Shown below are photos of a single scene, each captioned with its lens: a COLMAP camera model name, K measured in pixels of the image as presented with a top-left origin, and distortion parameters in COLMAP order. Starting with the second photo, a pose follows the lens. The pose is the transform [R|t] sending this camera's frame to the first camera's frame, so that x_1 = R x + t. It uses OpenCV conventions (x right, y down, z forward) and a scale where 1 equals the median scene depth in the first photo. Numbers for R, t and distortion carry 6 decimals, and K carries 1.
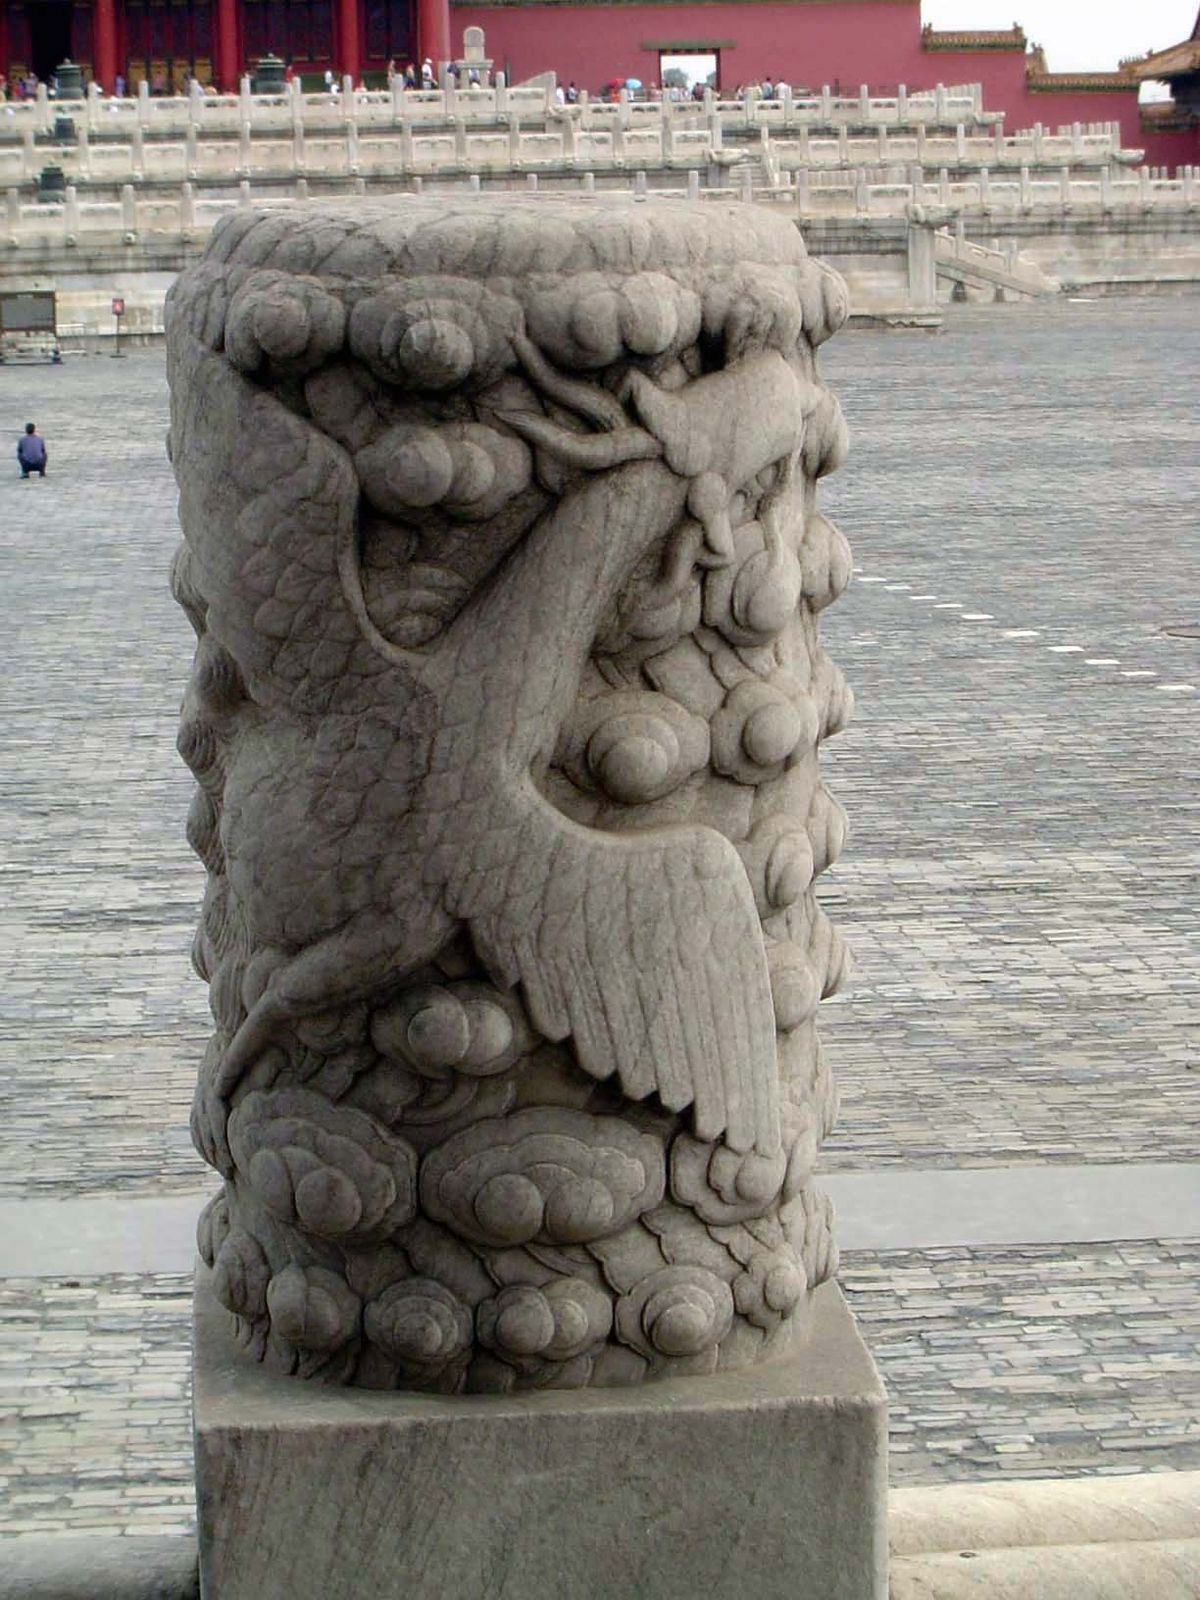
lens RADIAL K [[3958.5, 0, 598.3], [0, 3958.5, 797.7], [0, 0, 1]] dist [-0.233560, 0.000000]
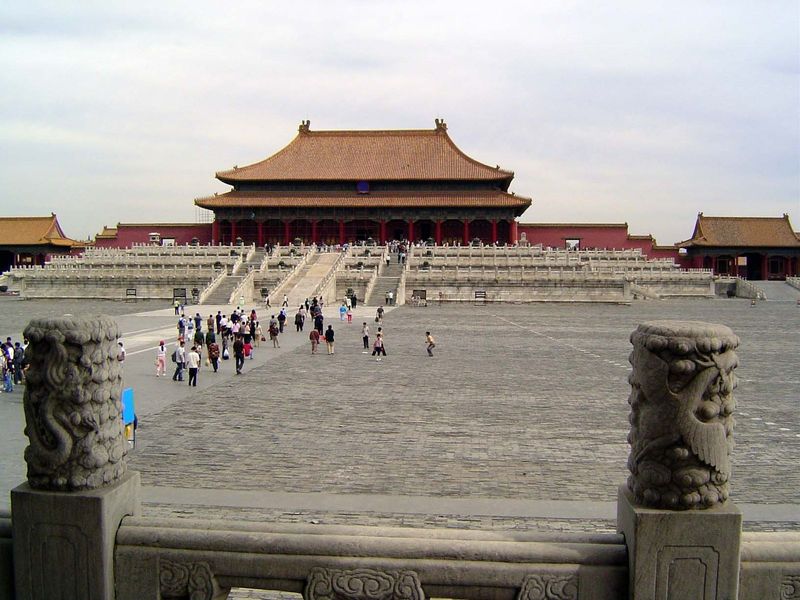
lens RADIAL K [[915.4, 0, 401.9], [0, 915.4, 302.8], [0, 0, 1]] dist [-0.132903, 0.000000]
pose [[0.986830, 0.032244, -0.158513, -0.245263], [-0.050295, 0.992522, -0.111219, 0.002267], [0.153742, 0.117727, 0.981073, -0.518662]]
